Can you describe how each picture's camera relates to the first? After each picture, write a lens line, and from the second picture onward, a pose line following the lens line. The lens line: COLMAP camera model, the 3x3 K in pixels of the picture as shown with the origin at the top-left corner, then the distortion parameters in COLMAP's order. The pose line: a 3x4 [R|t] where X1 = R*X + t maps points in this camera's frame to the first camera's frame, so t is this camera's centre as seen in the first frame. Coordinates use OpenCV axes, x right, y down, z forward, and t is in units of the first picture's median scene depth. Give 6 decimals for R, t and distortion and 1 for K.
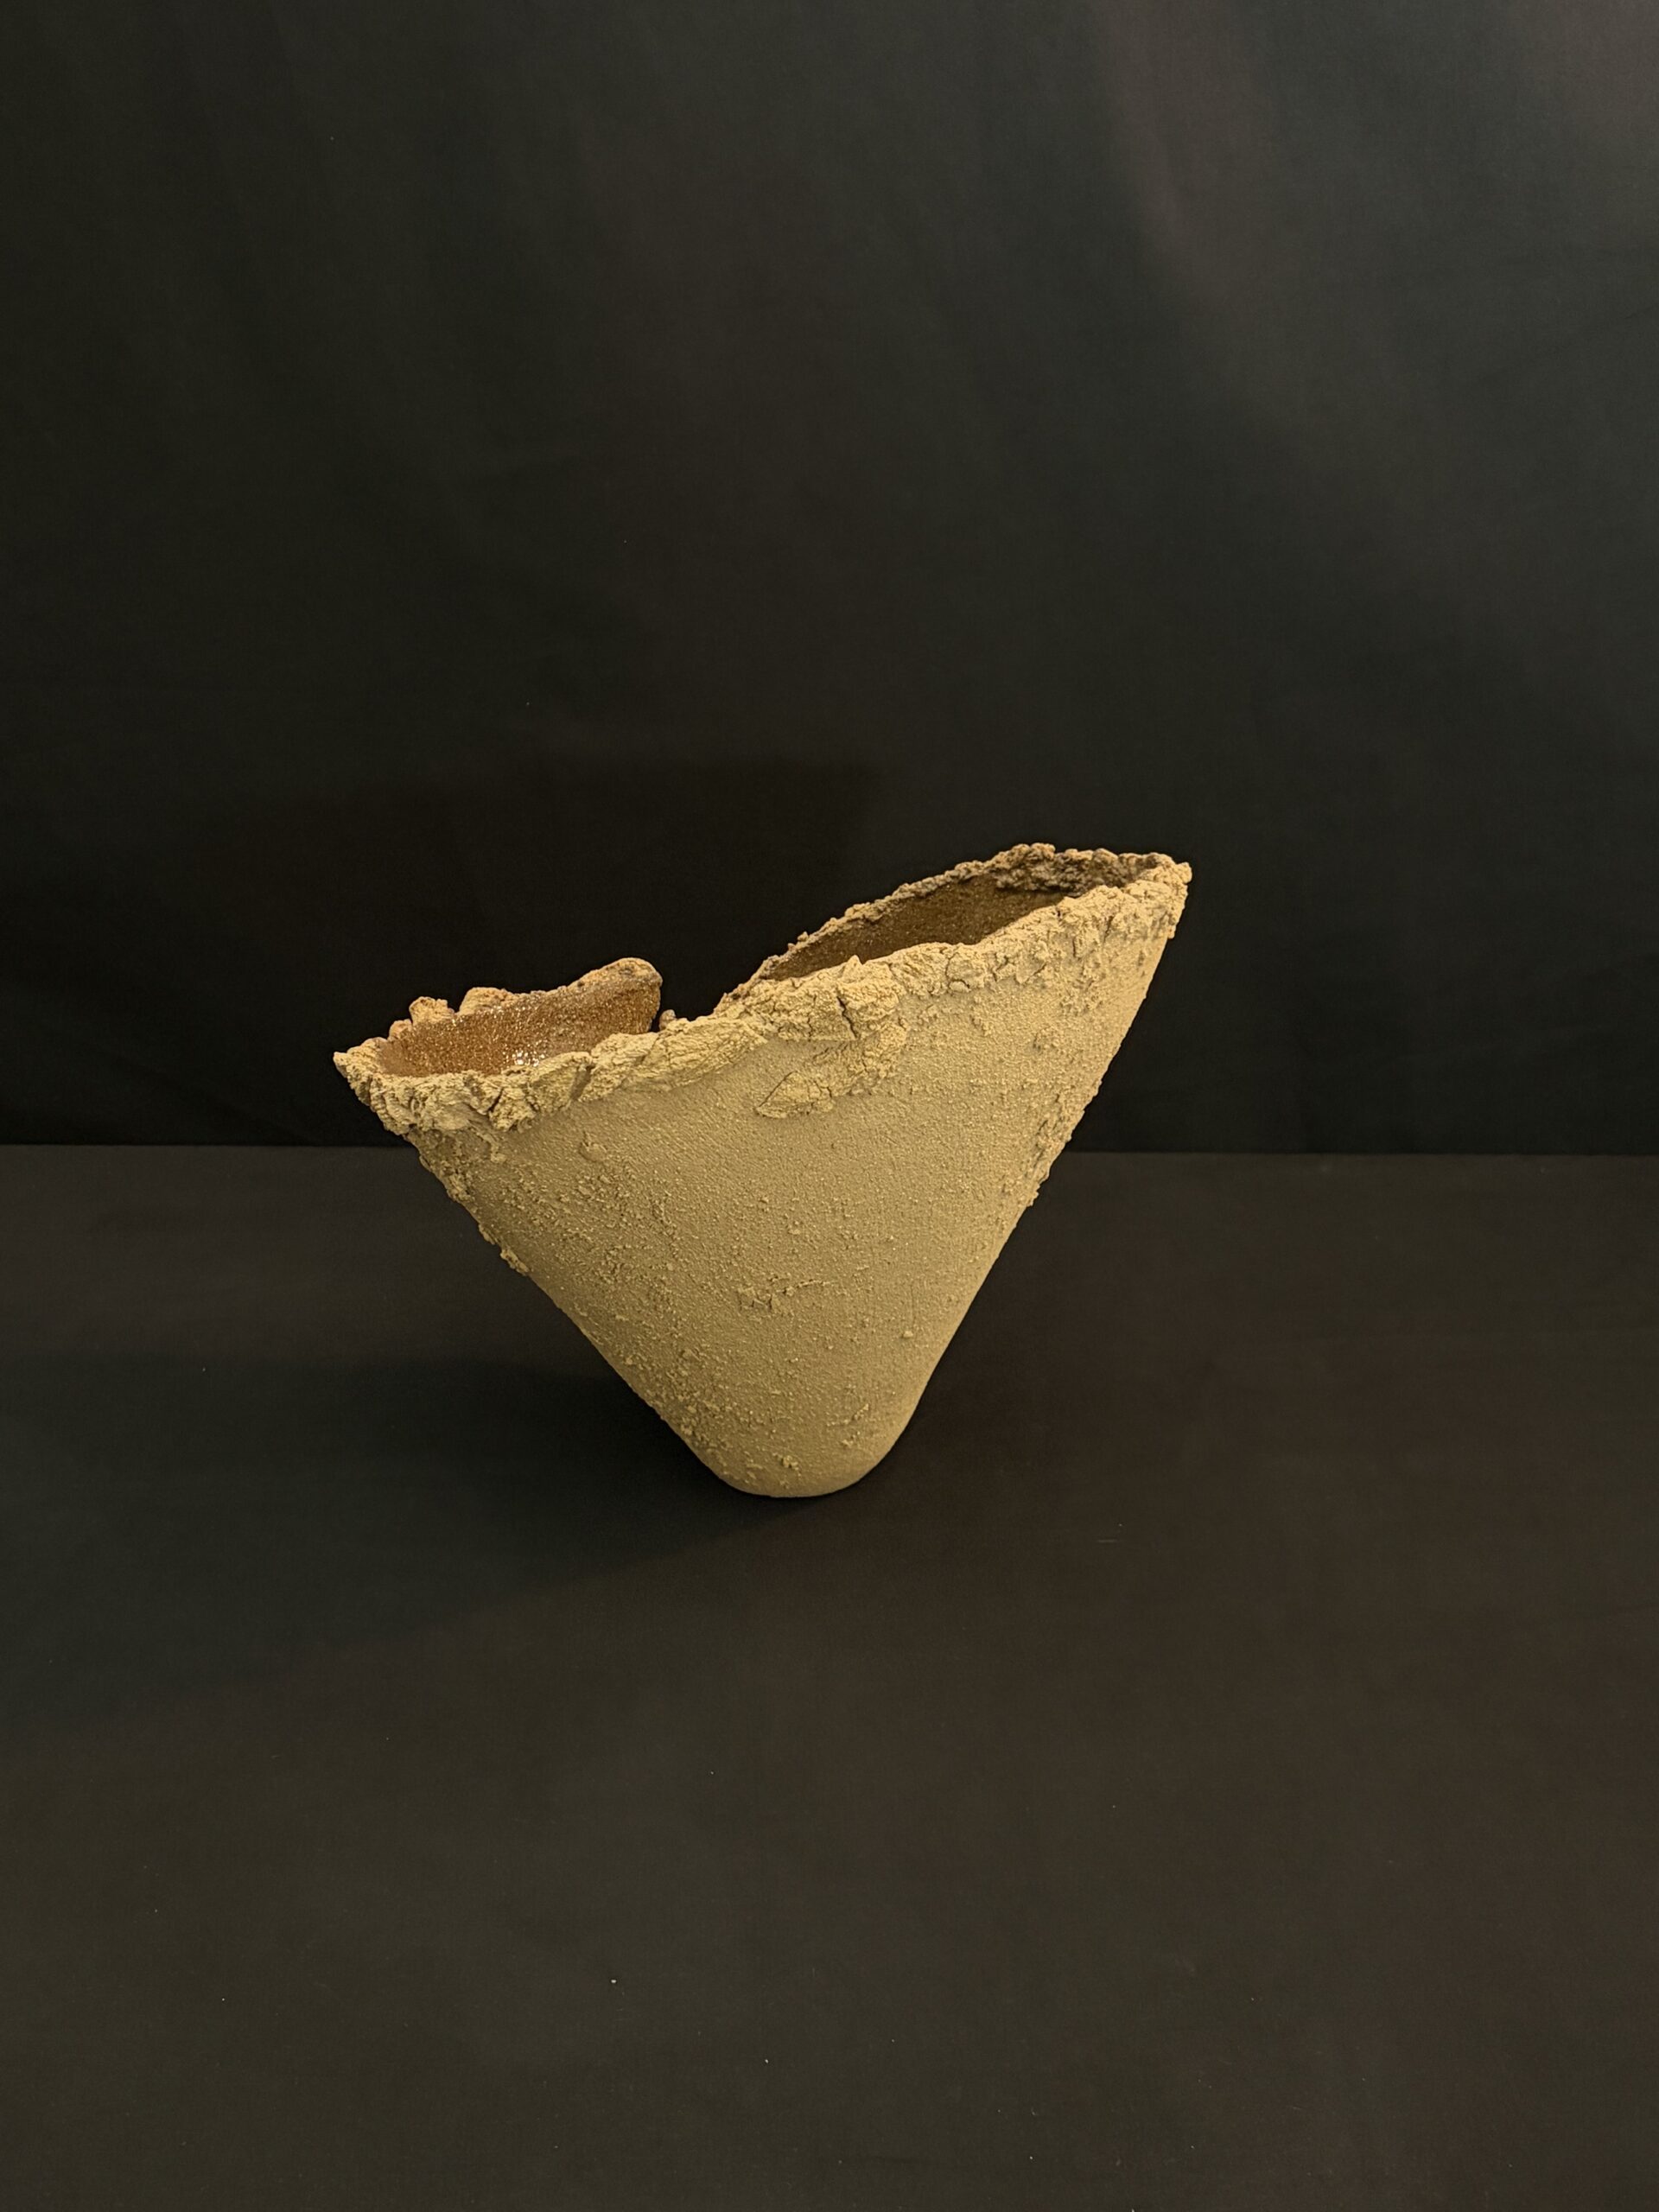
lens RADIAL K [[2448.3, 0, 826.4], [0, 2448.3, 1105.6], [0, 0, 1]] dist [0.066116, 0.000000]
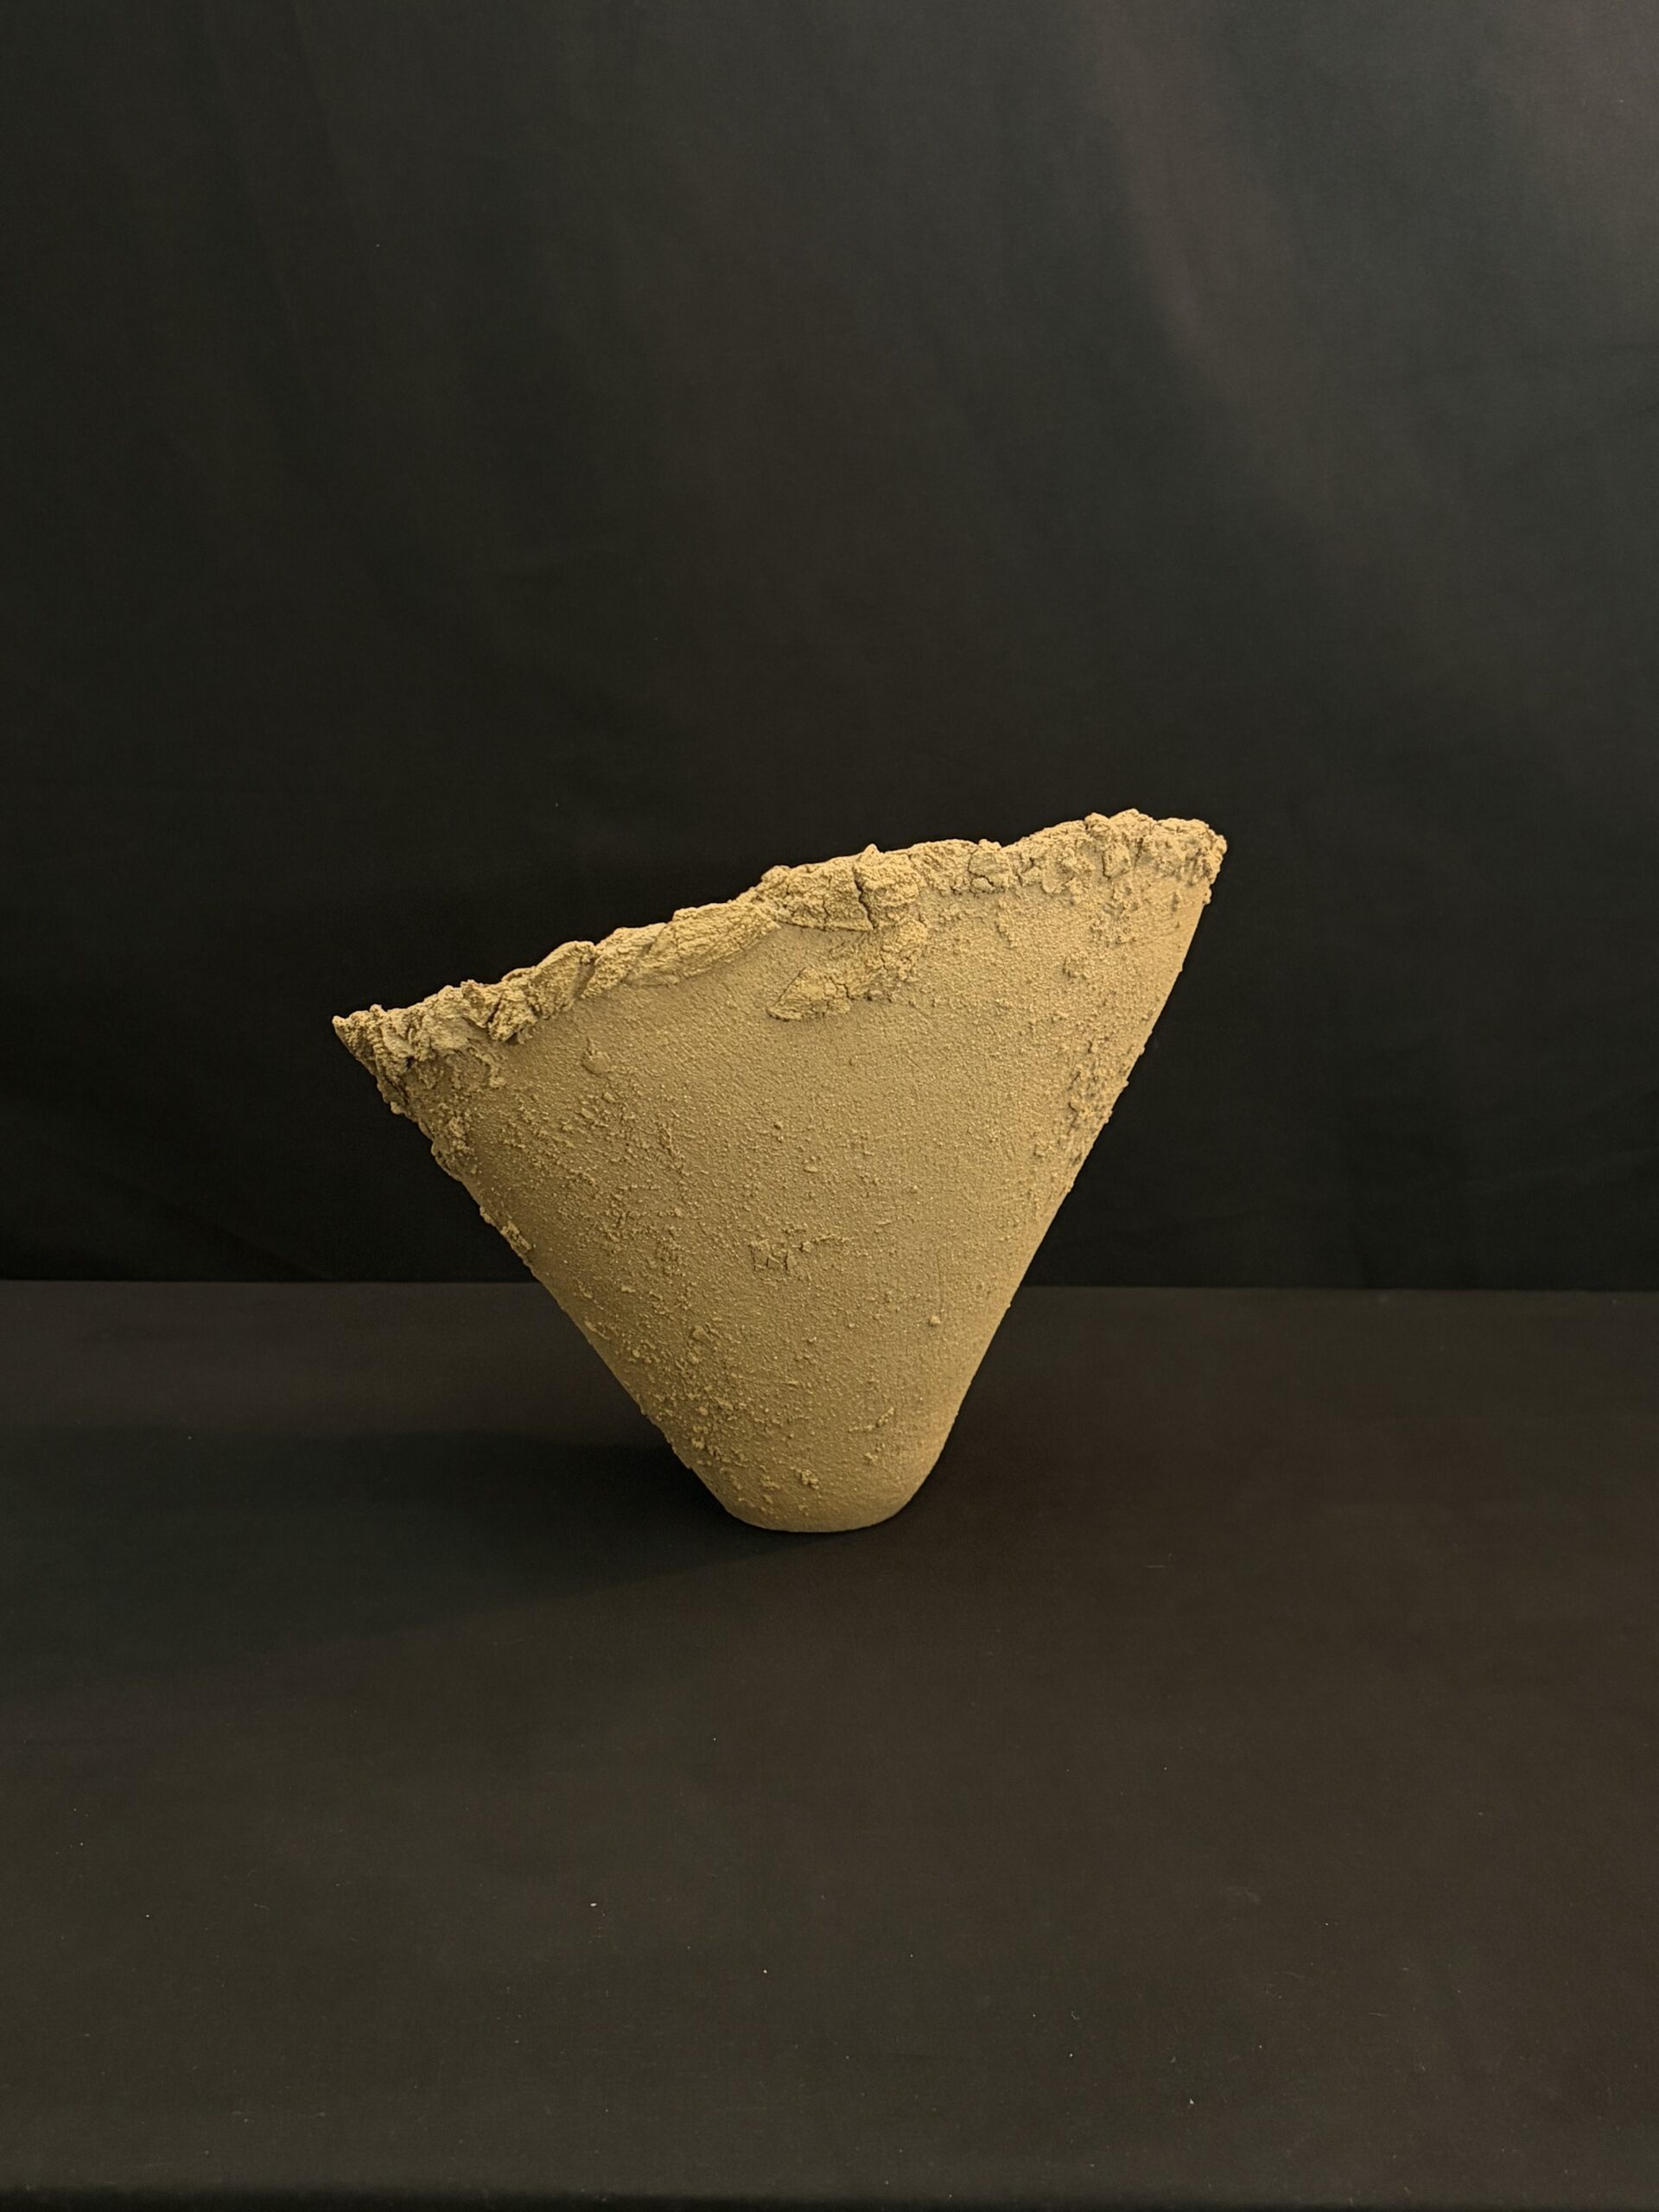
lens RADIAL K [[2448.3, 0, 830.7], [0, 2448.3, 1106.2], [0, 0, 1]] dist [0.066116, 0.000000]
pose [[0.999790, -0.001398, -0.020445, 0.013776], [-0.002648, 0.980498, -0.196509, 0.213447], [0.020321, 0.196522, 0.980289, 0.076039]]
